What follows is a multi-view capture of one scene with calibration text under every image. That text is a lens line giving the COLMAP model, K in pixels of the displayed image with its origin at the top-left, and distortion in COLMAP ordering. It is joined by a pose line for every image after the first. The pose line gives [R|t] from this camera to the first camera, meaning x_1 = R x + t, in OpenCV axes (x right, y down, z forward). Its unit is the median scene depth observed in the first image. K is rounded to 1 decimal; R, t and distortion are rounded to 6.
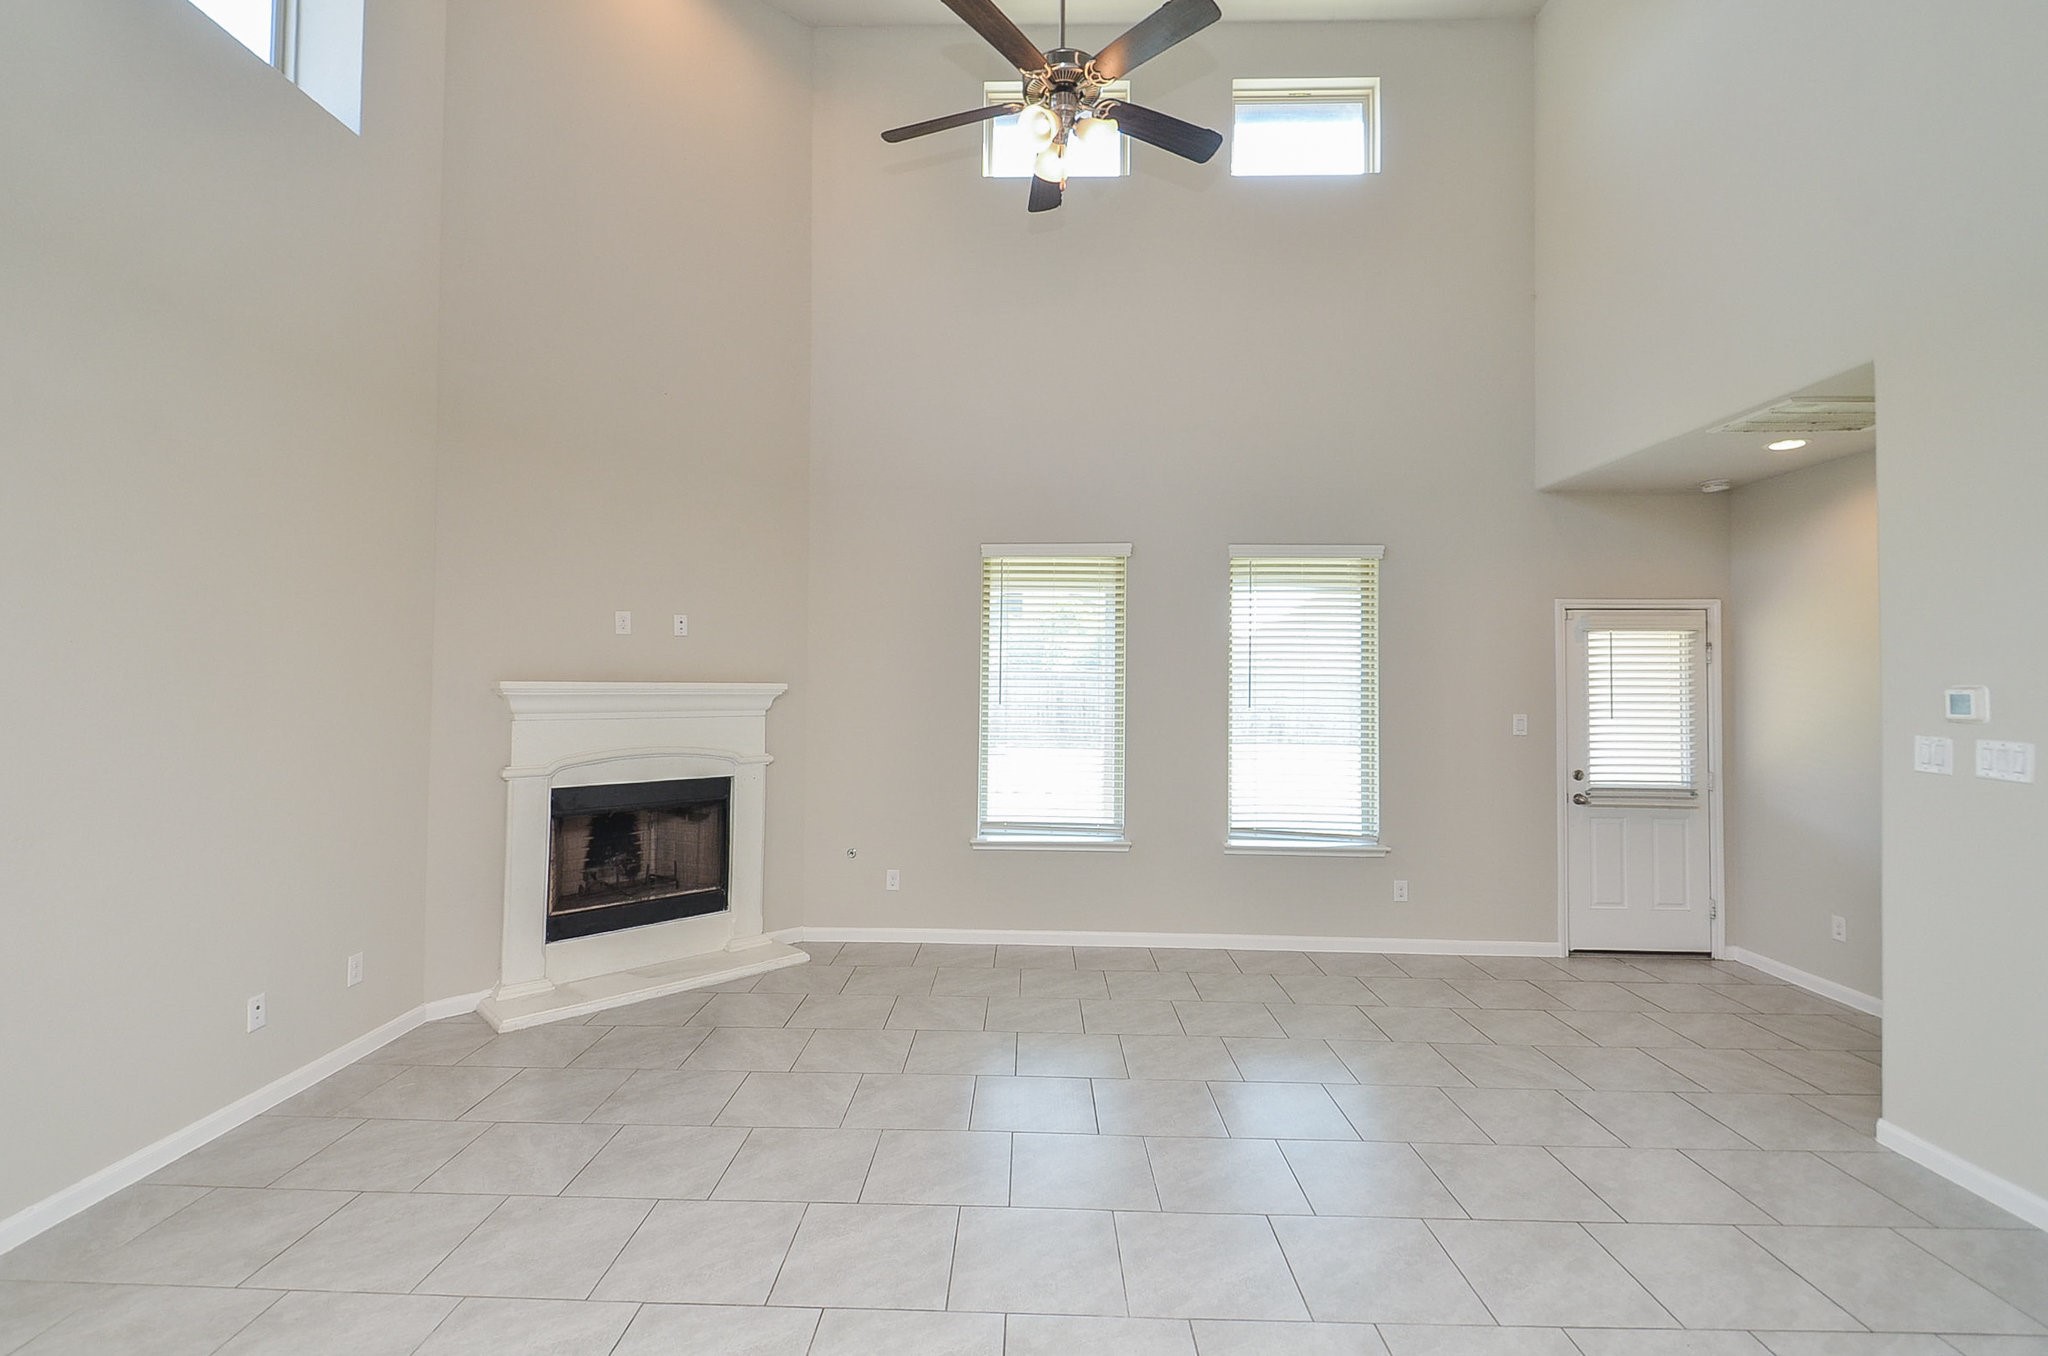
lens RADIAL K [[921.7, 0, 1019.1], [0, 921.7, 672.0], [0, 0, 1]] dist [0.004272, 0.000219]
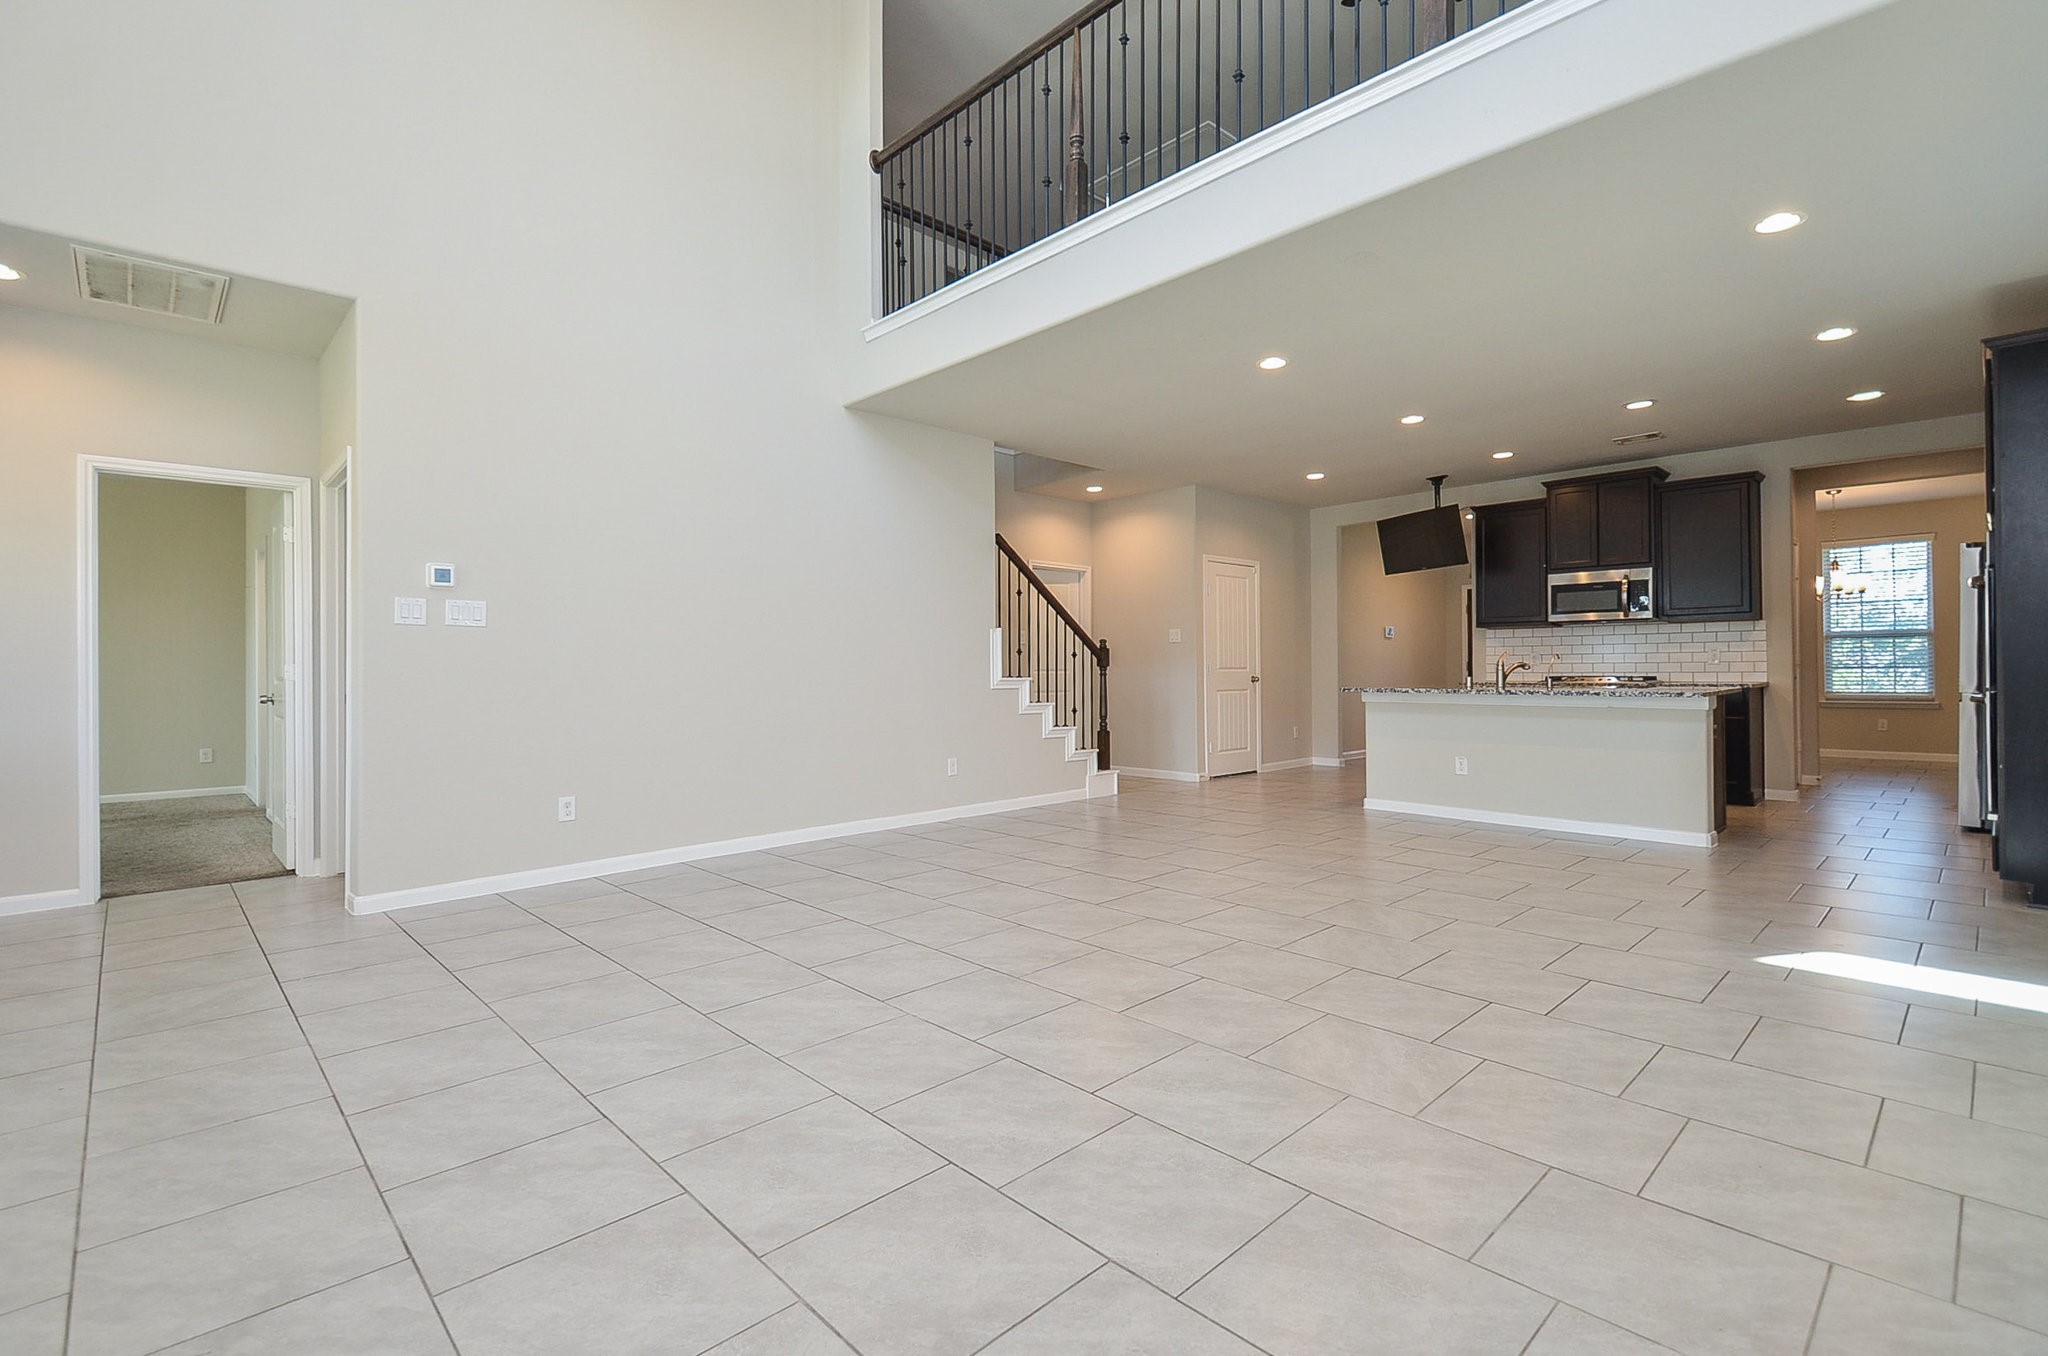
lens RADIAL K [[921.7, 0, 1017.7], [0, 921.7, 670.3], [0, 0, 1]] dist [0.004272, 0.000219]
pose [[-0.703771, -0.005694, 0.710404, -0.496638], [-0.008585, 0.999963, -0.000489, 0.130760], [-0.710375, -0.006443, -0.703794, 1.012451]]
